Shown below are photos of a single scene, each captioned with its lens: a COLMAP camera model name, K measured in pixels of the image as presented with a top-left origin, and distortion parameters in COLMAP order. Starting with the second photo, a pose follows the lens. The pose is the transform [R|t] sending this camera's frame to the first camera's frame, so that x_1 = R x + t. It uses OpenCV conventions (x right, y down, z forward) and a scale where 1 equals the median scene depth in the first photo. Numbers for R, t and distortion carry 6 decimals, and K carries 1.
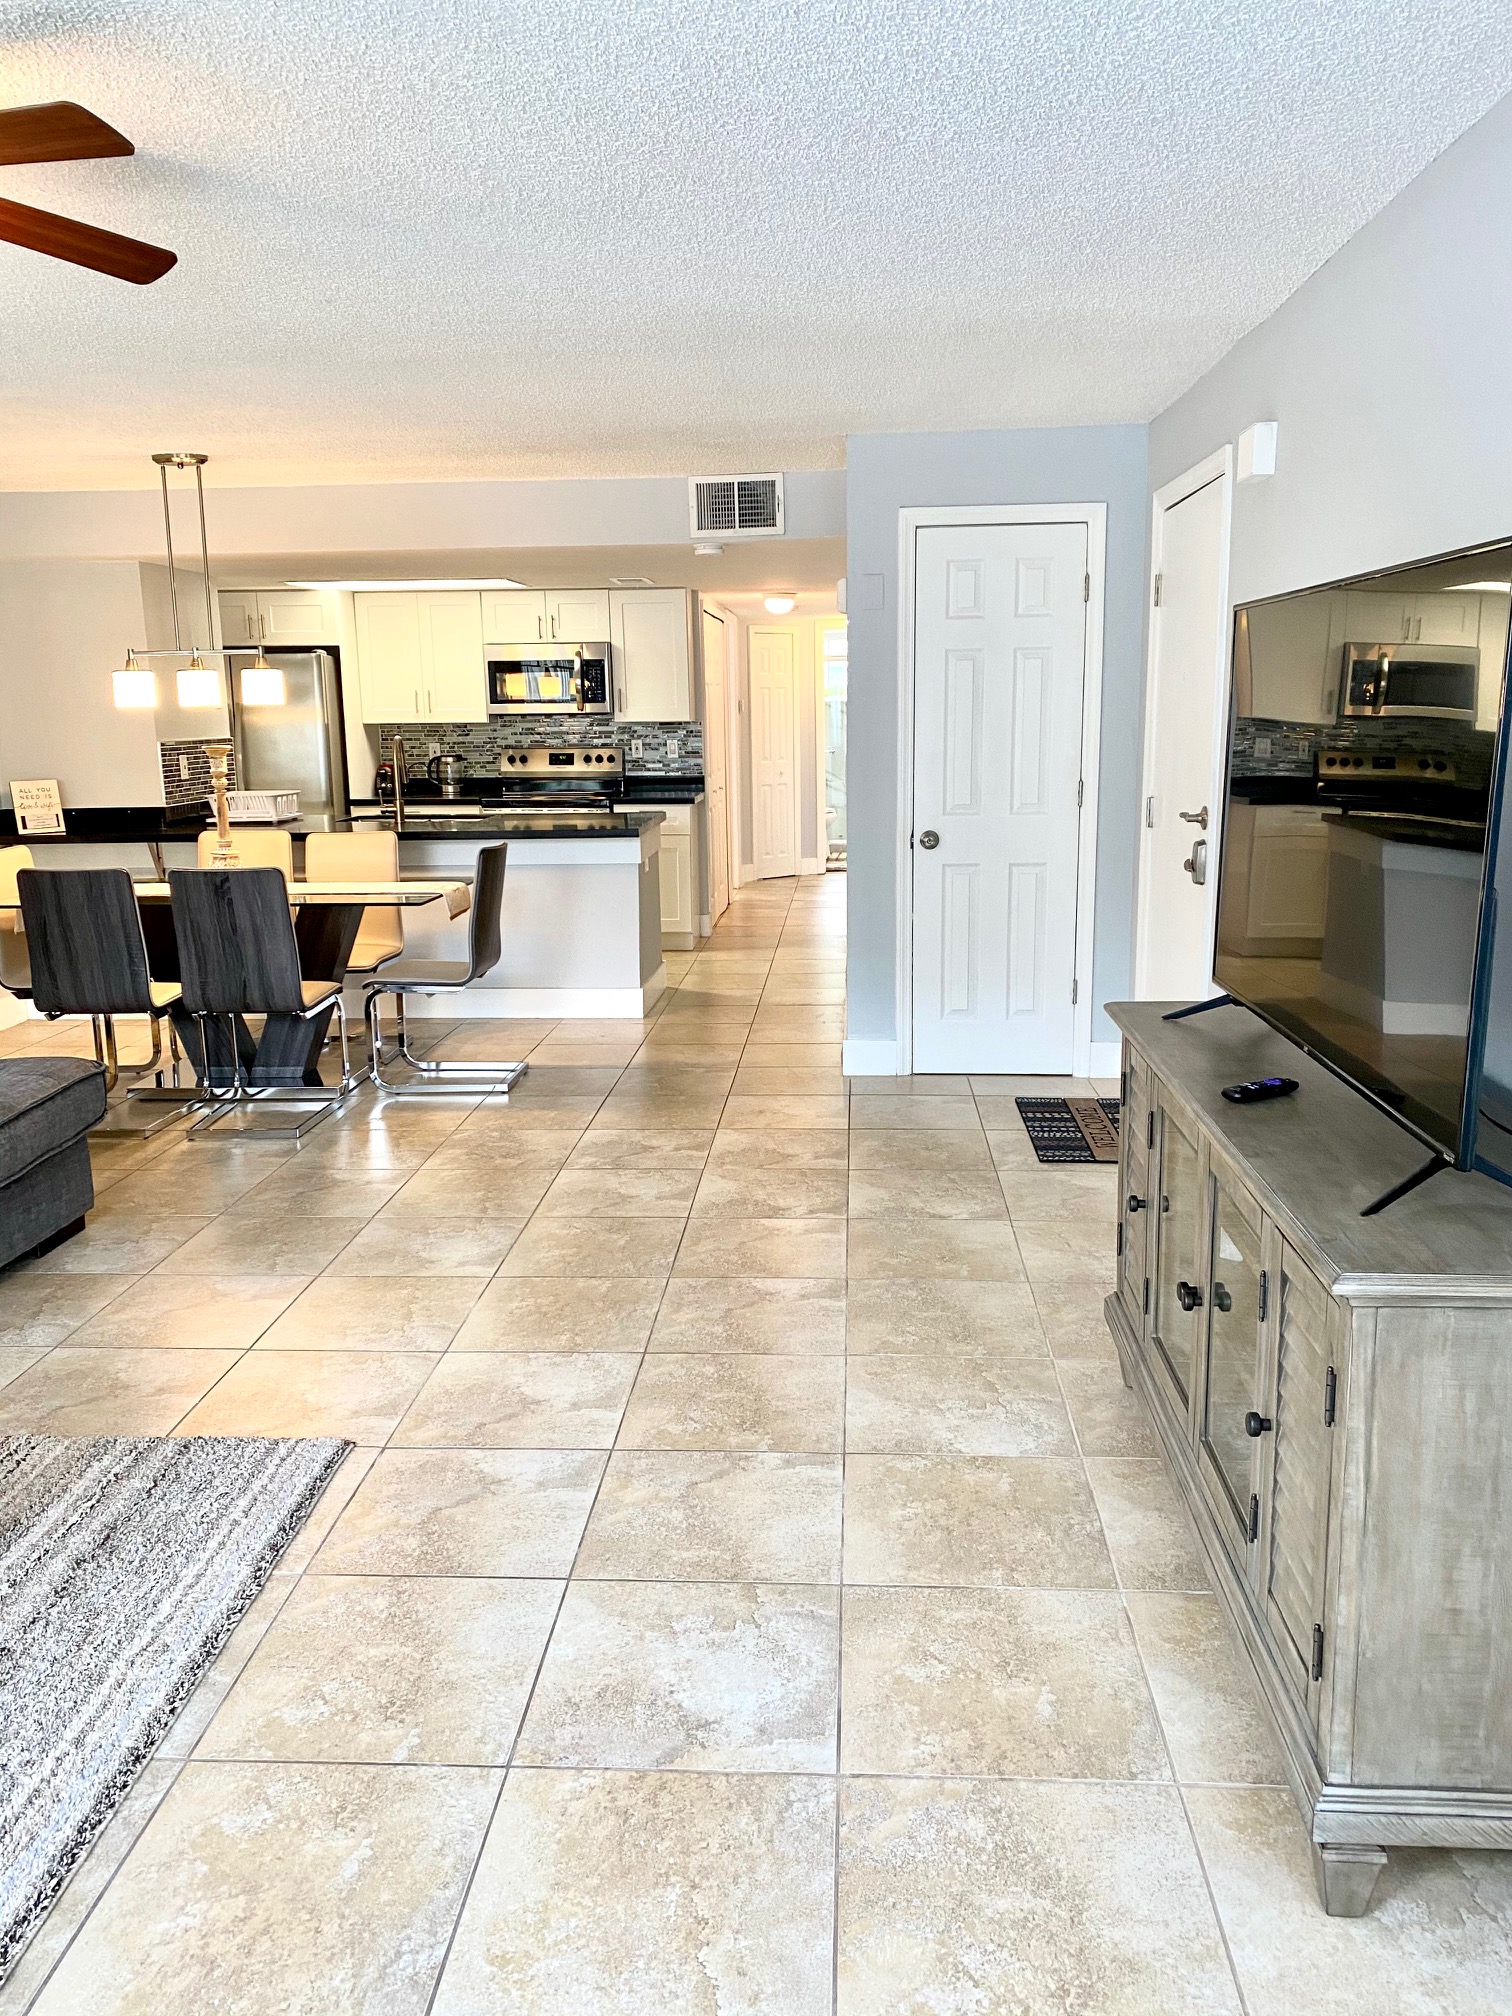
lens RADIAL K [[1536.3, 0, 759.0], [0, 1536.3, 1003.8], [0, 0, 1]] dist [0.069010, 0.000152]
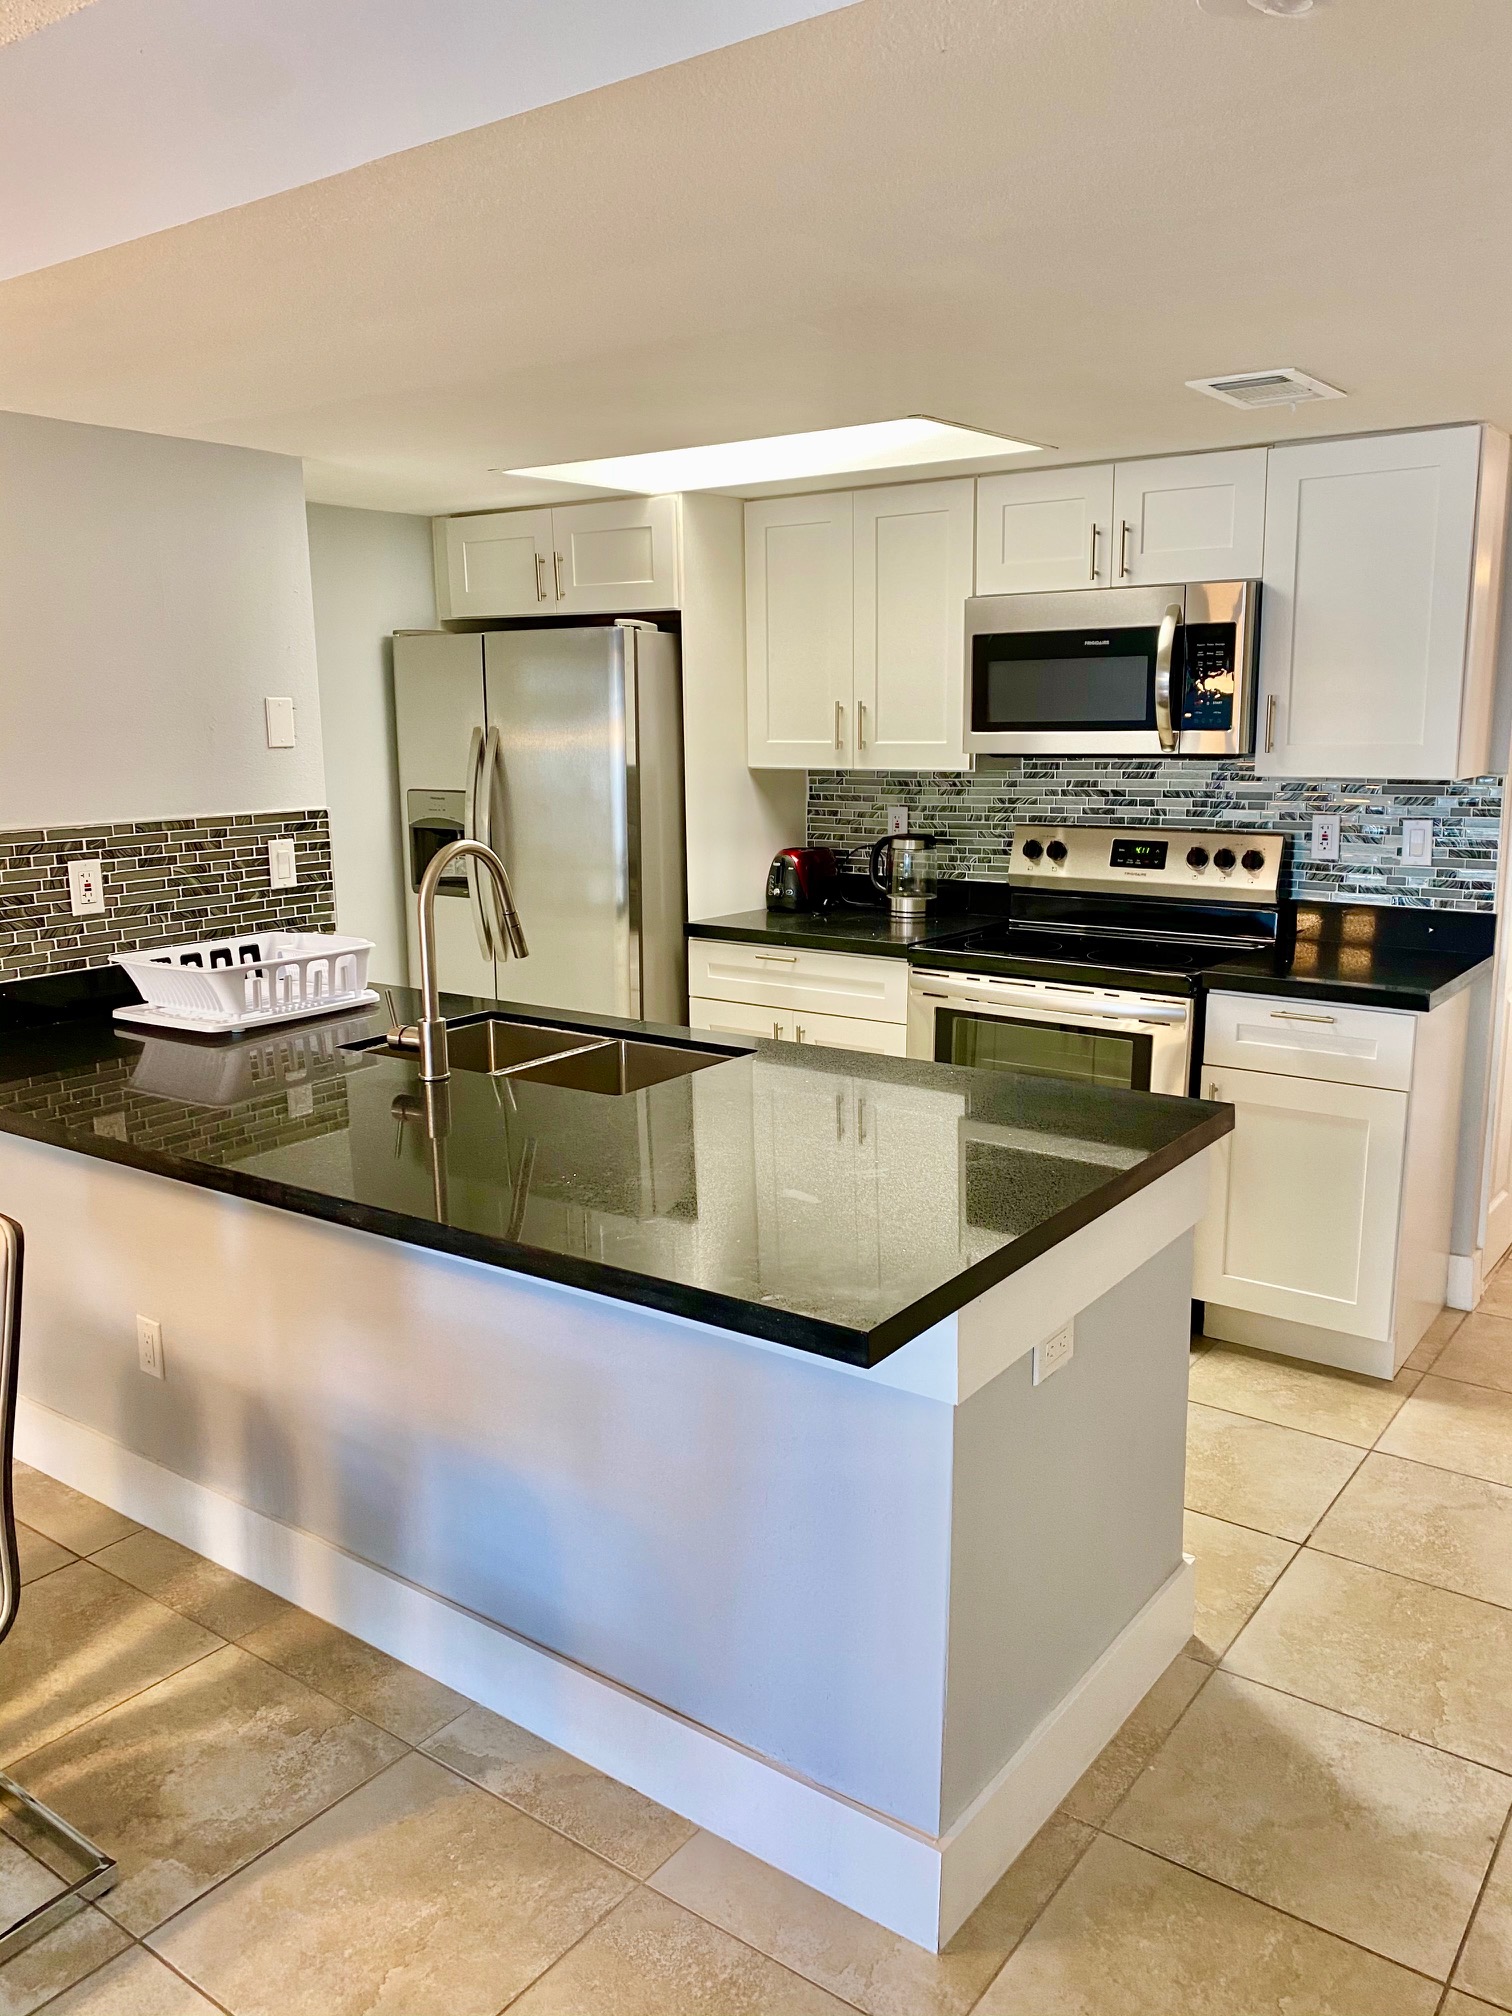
lens RADIAL K [[1536.3, 0, 760.8], [0, 1536.3, 1009.2], [0, 0, 1]] dist [0.069010, 0.000152]
pose [[0.848825, 0.107558, -0.517616, 0.013344], [-0.103044, 0.993967, 0.037563, -0.120411], [0.518534, 0.021453, 0.854788, 0.567775]]
